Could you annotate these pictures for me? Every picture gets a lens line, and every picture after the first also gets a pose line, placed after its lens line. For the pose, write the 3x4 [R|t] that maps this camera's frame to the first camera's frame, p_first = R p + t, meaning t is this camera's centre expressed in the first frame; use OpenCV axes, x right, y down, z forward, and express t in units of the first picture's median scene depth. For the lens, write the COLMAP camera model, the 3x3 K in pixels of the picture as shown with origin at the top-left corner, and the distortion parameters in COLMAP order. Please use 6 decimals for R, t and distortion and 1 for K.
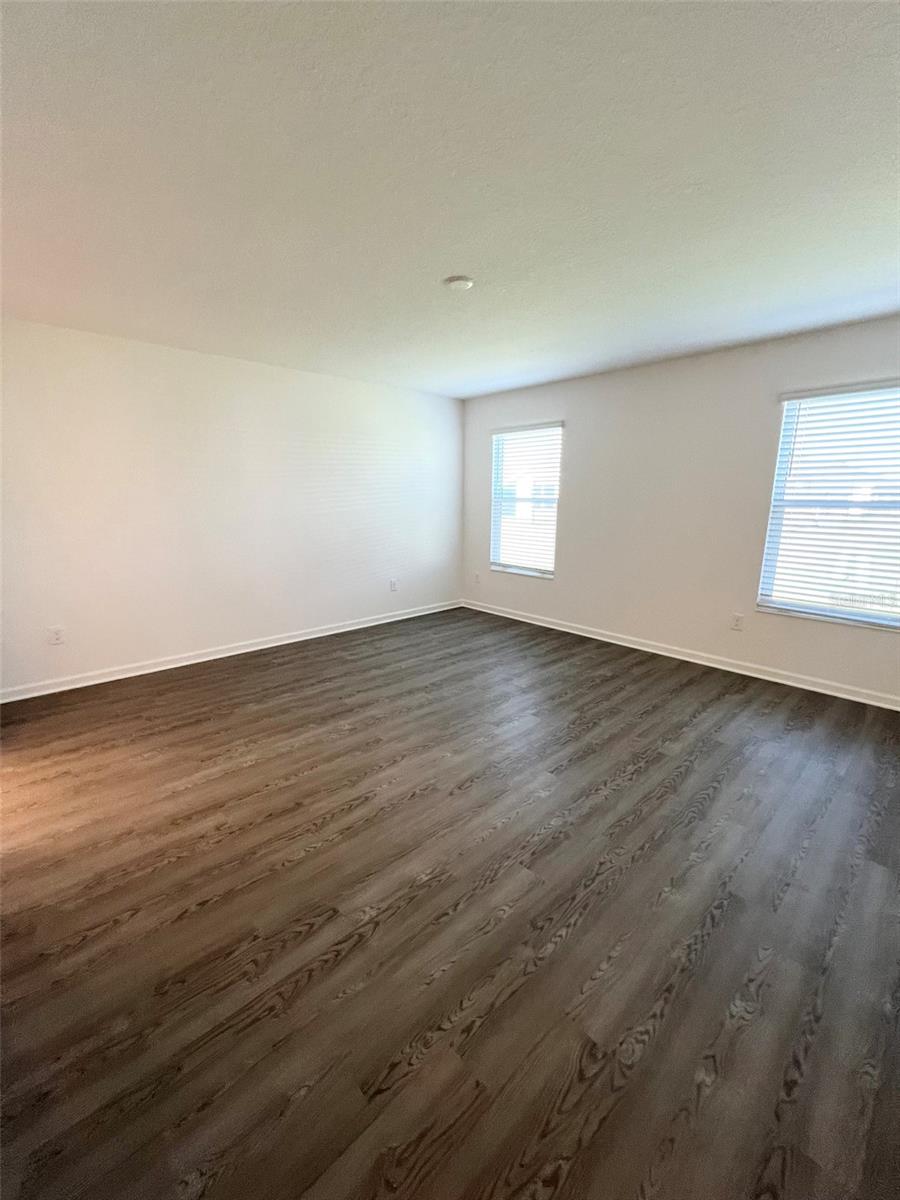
lens RADIAL K [[482.3, 0, 448.8], [0, 482.3, 599.4], [0, 0, 1]] dist [0.000674, 0.000511]
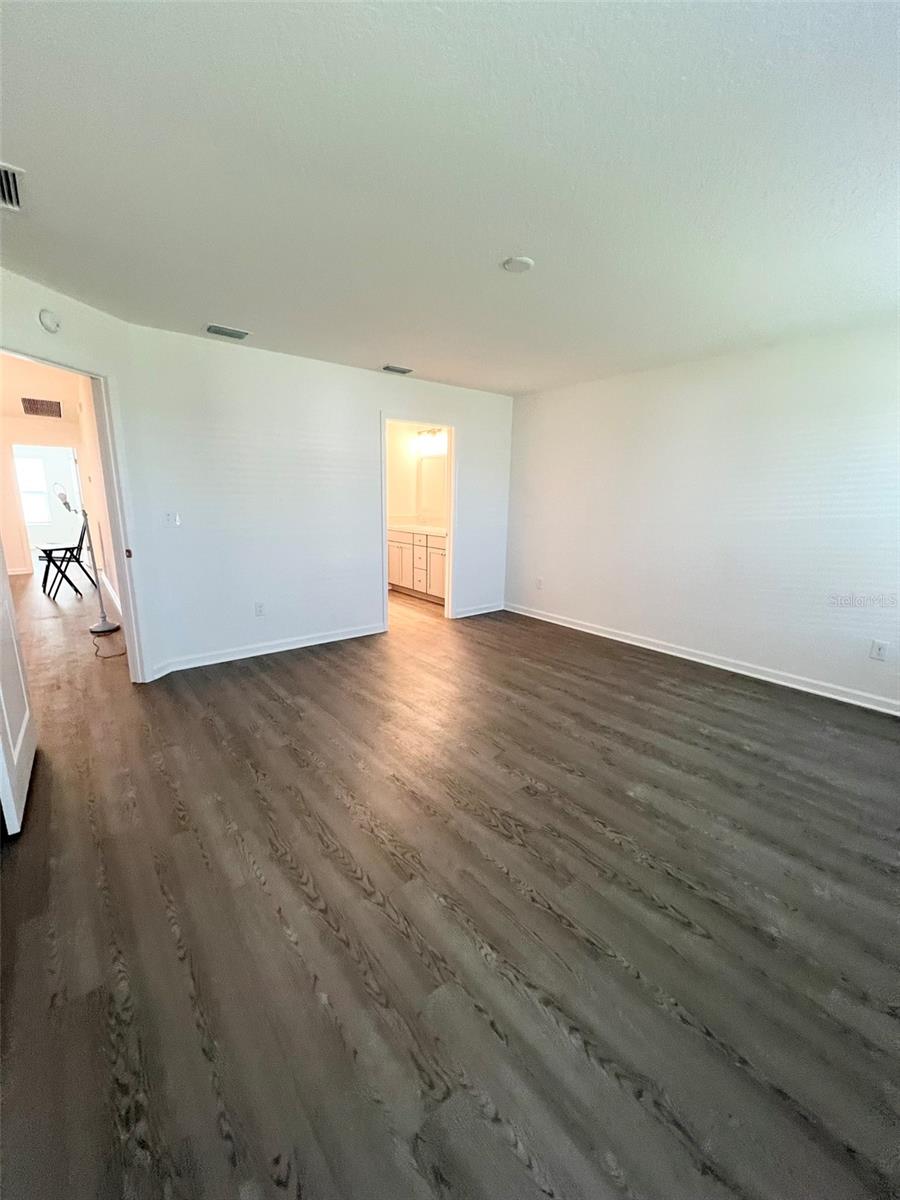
lens RADIAL K [[483.3, 0, 449.3], [0, 483.3, 599.5], [0, 0, 1]] dist [-0.002279, 0.000731]
pose [[-0.074881, 0.207012, -0.975469, 0.781284], [-0.226558, 0.949102, 0.218808, -0.156013], [0.971115, 0.237384, -0.024170, 0.760647]]
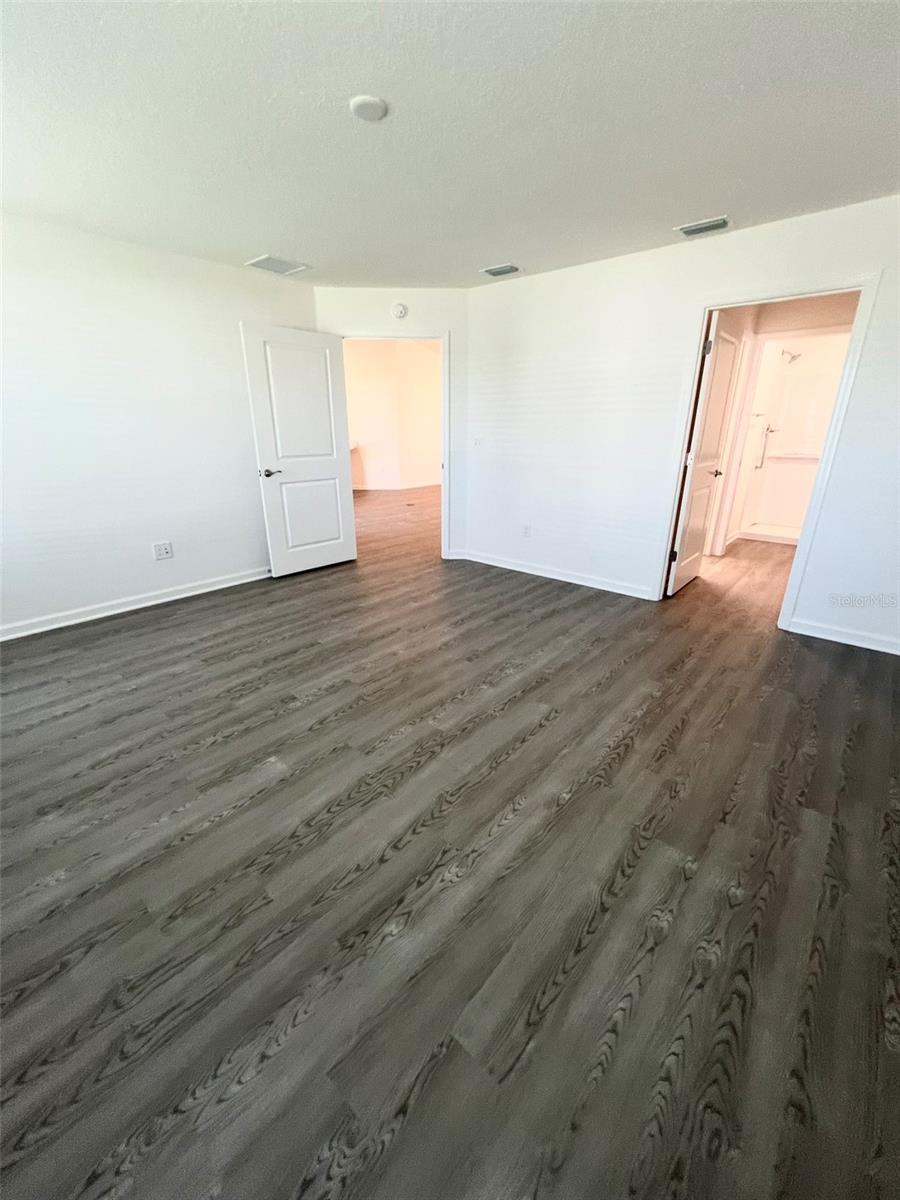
lens RADIAL K [[481.2, 0, 450.0], [0, 481.2, 601.5], [0, 0, 1]] dist [-0.000283, 0.000249]
pose [[-0.993935, 0.032860, -0.104942, -0.000021], [-0.028530, 0.844581, 0.534668, -0.301705], [0.106201, 0.534419, -0.838521, 1.473779]]
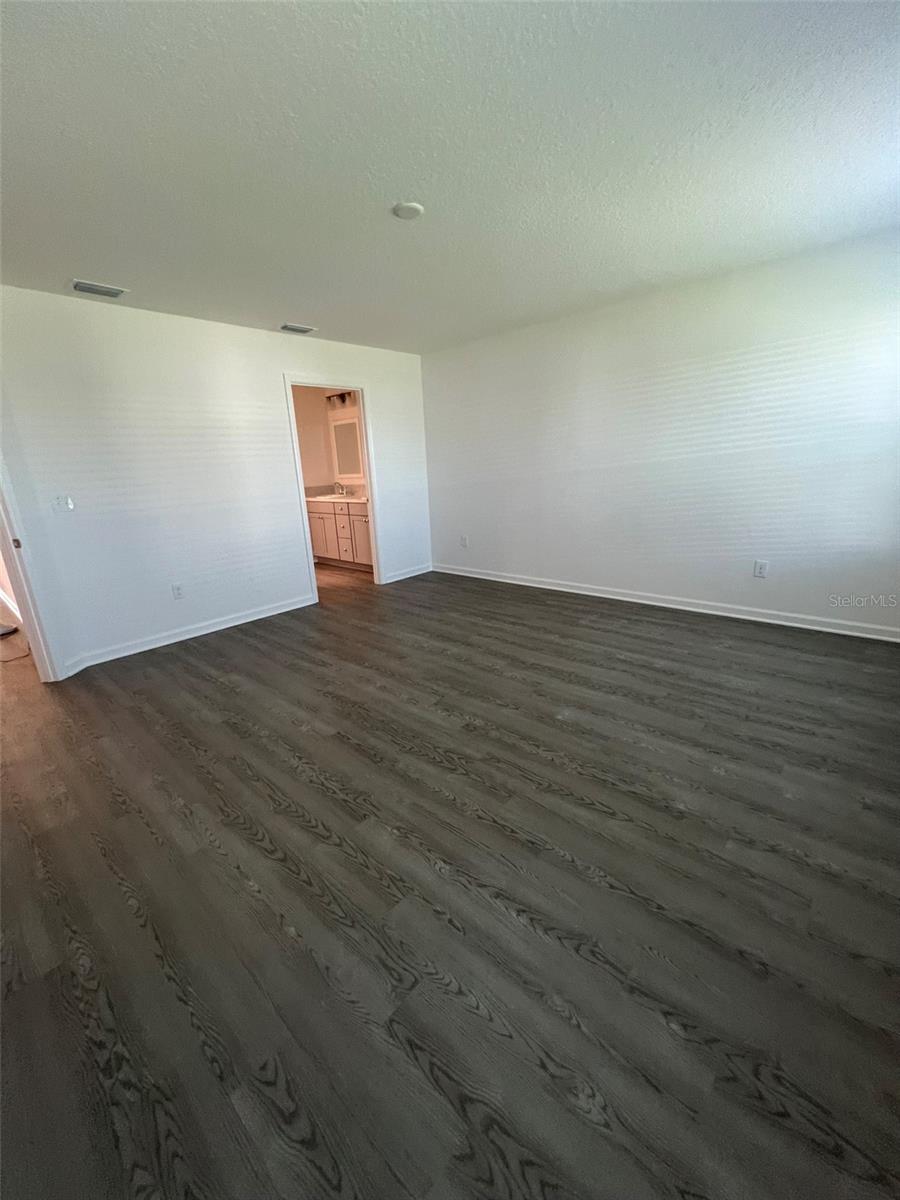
lens RADIAL K [[482.3, 0, 448.8], [0, 482.3, 599.4], [0, 0, 1]] dist [0.000674, 0.000511]
pose [[0.084569, 0.267305, -0.959894, 0.807295], [-0.162009, 0.954215, 0.251450, -0.139068], [0.983159, 0.134246, 0.124003, 0.771991]]
